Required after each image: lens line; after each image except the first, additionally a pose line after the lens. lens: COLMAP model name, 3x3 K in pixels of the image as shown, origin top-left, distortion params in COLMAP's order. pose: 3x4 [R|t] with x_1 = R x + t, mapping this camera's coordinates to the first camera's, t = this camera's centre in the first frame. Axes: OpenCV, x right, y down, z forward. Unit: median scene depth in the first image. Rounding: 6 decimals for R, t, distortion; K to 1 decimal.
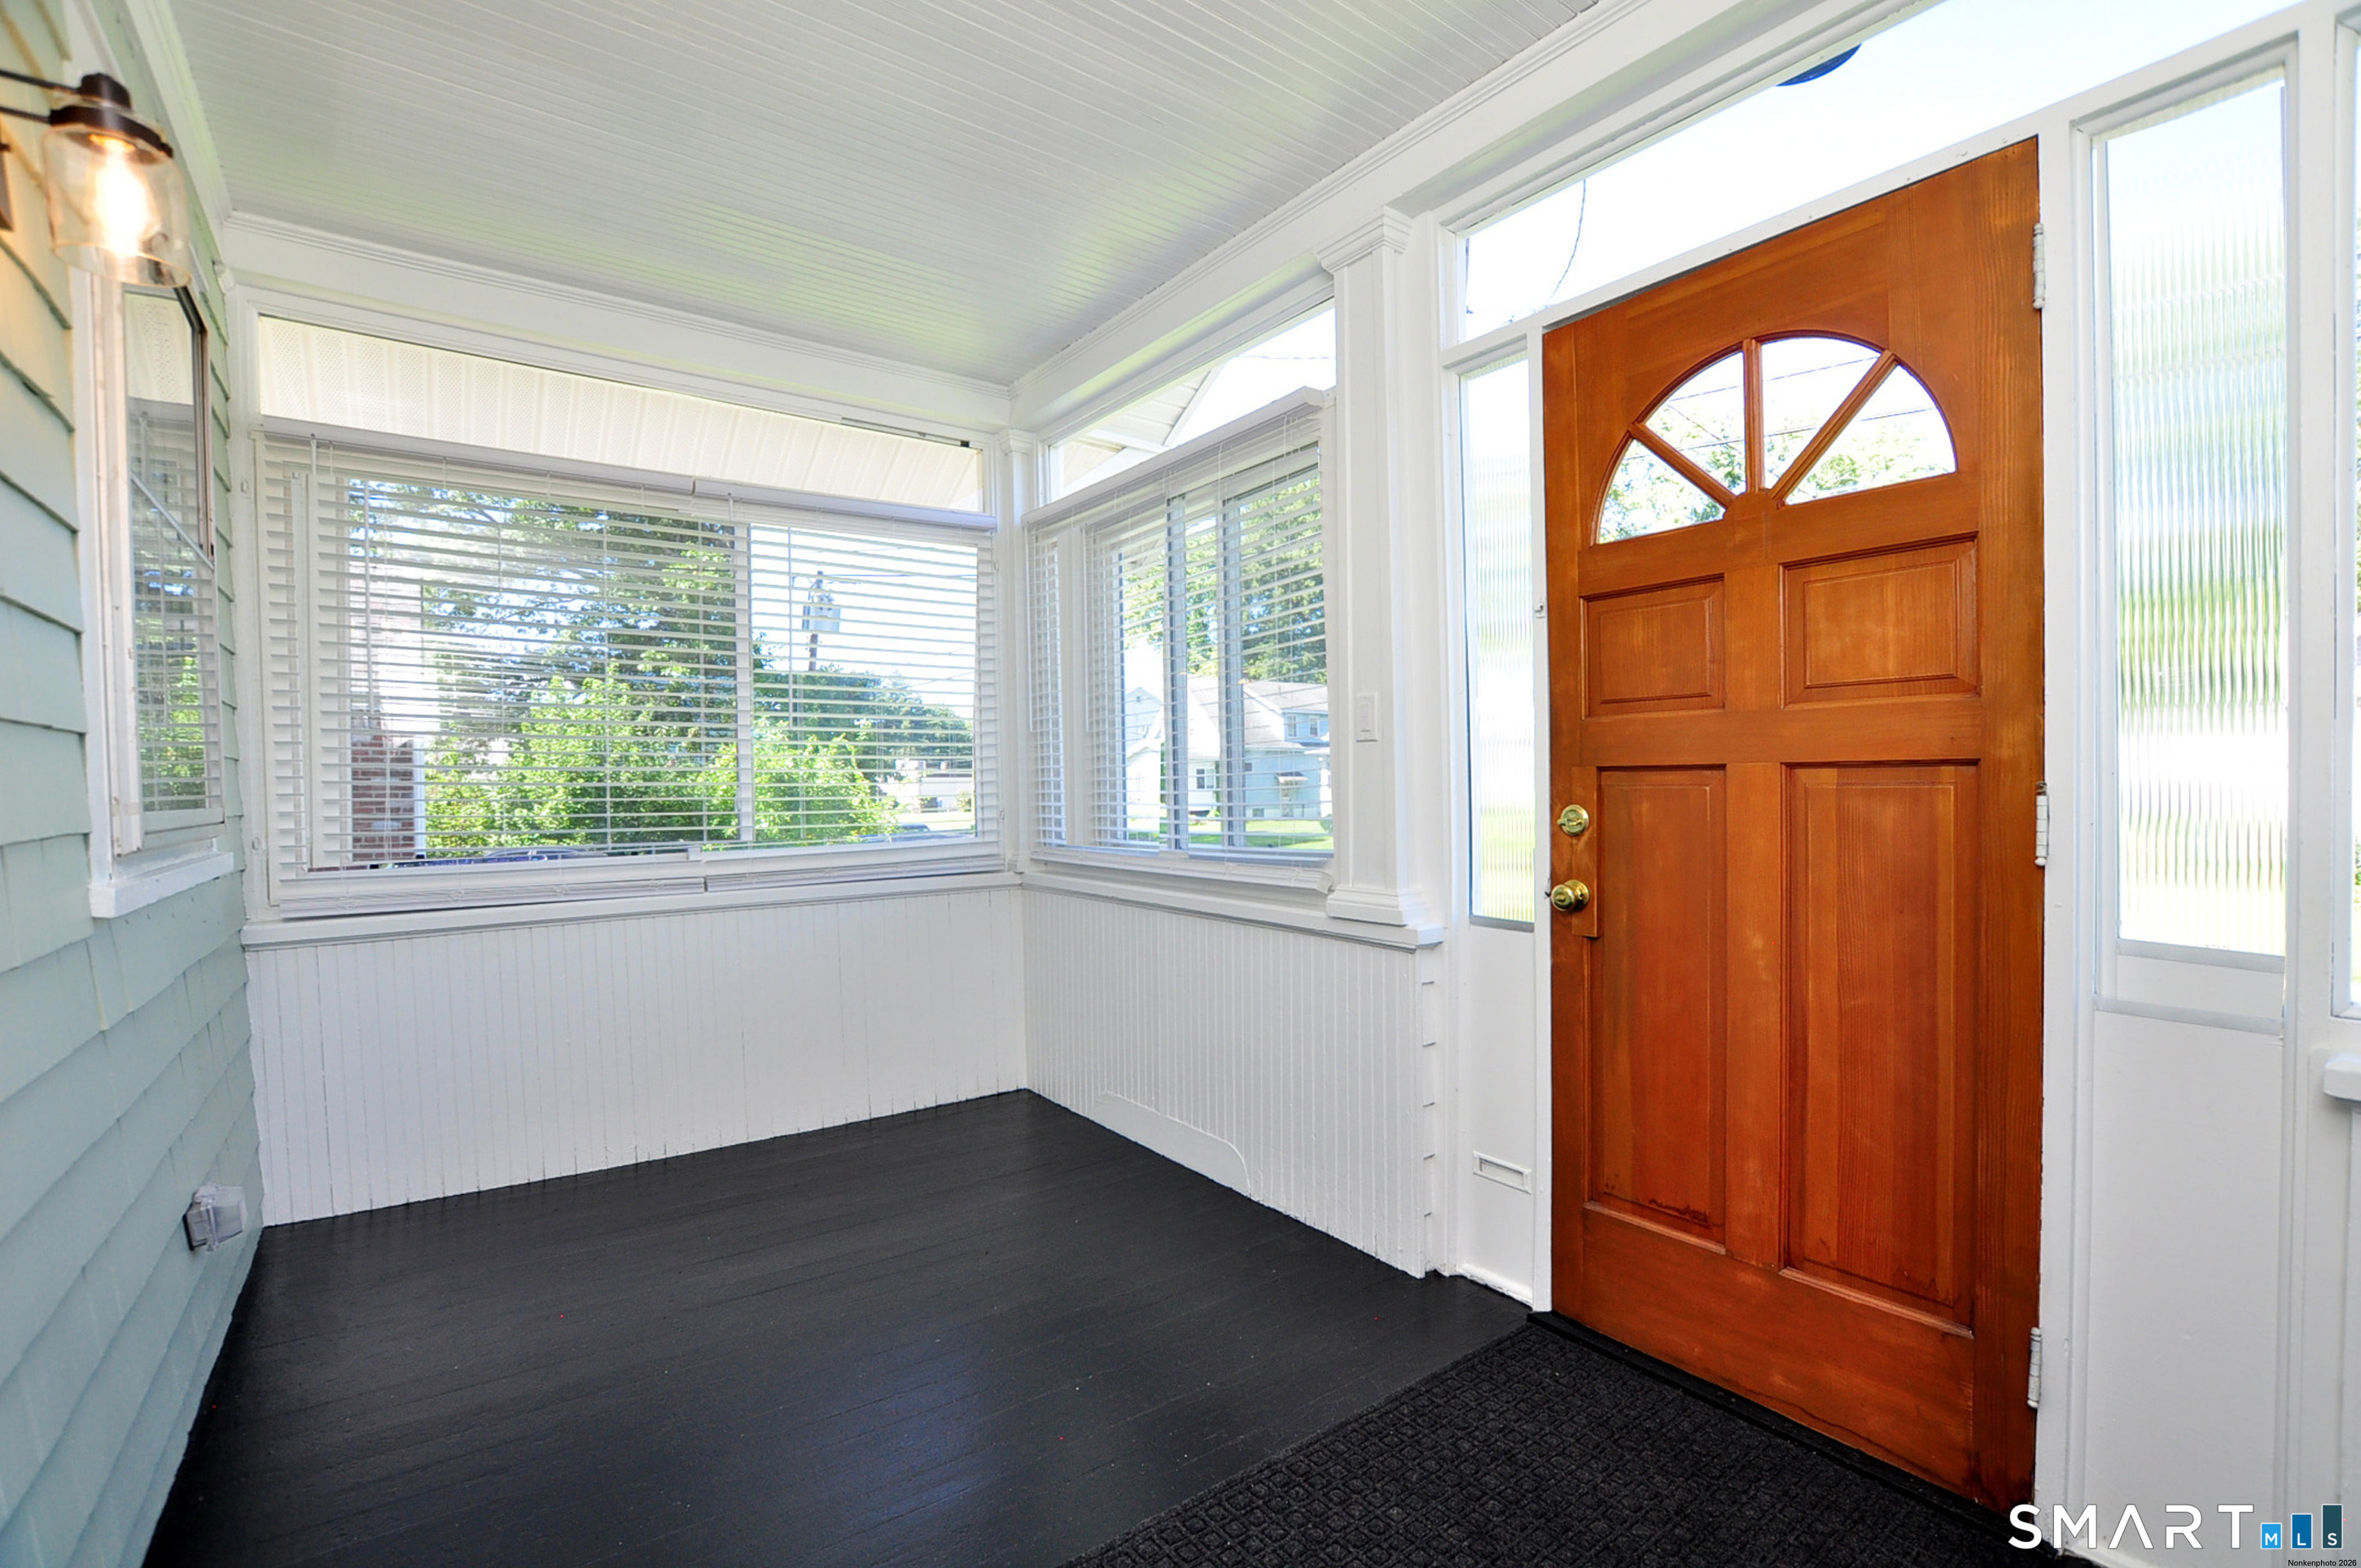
lens RADIAL K [[1042.8, 0, 1158.1], [0, 1042.8, 806.0], [0, 0, 1]] dist [-0.026861, 0.002731]
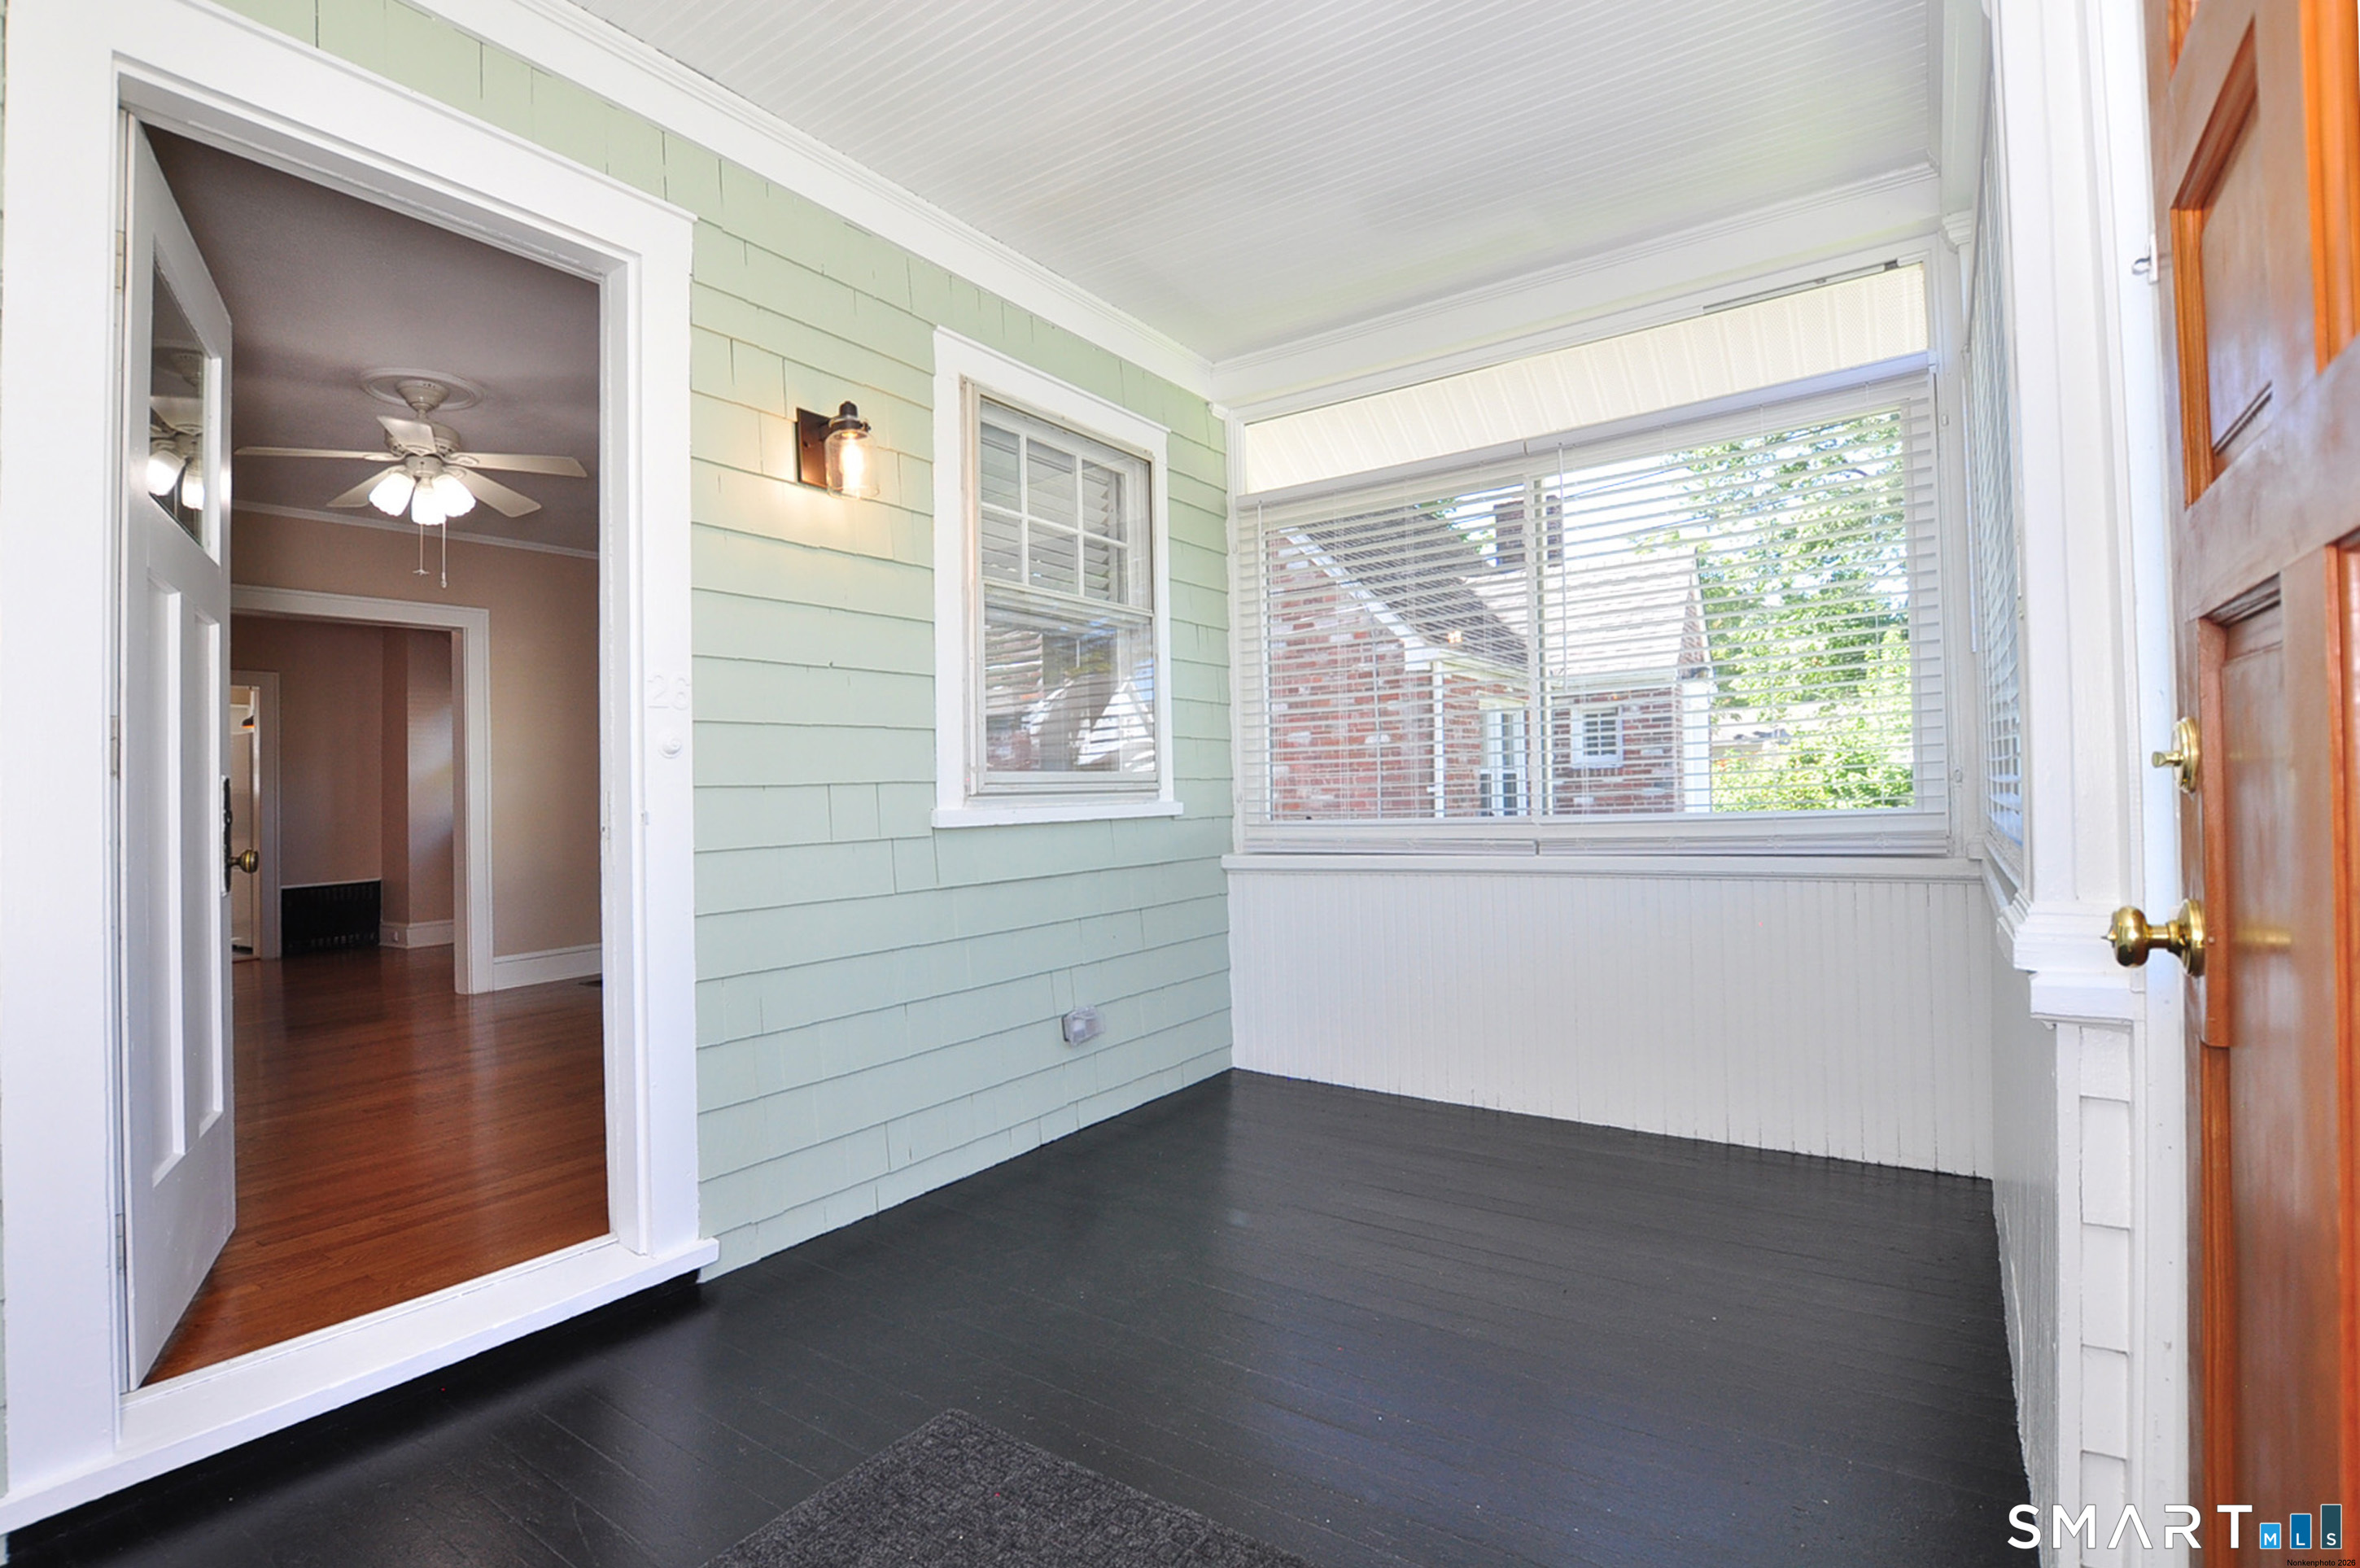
lens RADIAL K [[1136.0, 0, 1191.3], [0, 1136.0, 778.4], [0, 0, 1]] dist [-0.022633, 0.000728]
pose [[0.332476, -0.004347, -0.943102, 0.441050], [0.010283, 0.999947, -0.000983, 0.007262], [0.943056, -0.009371, 0.332503, 0.308316]]
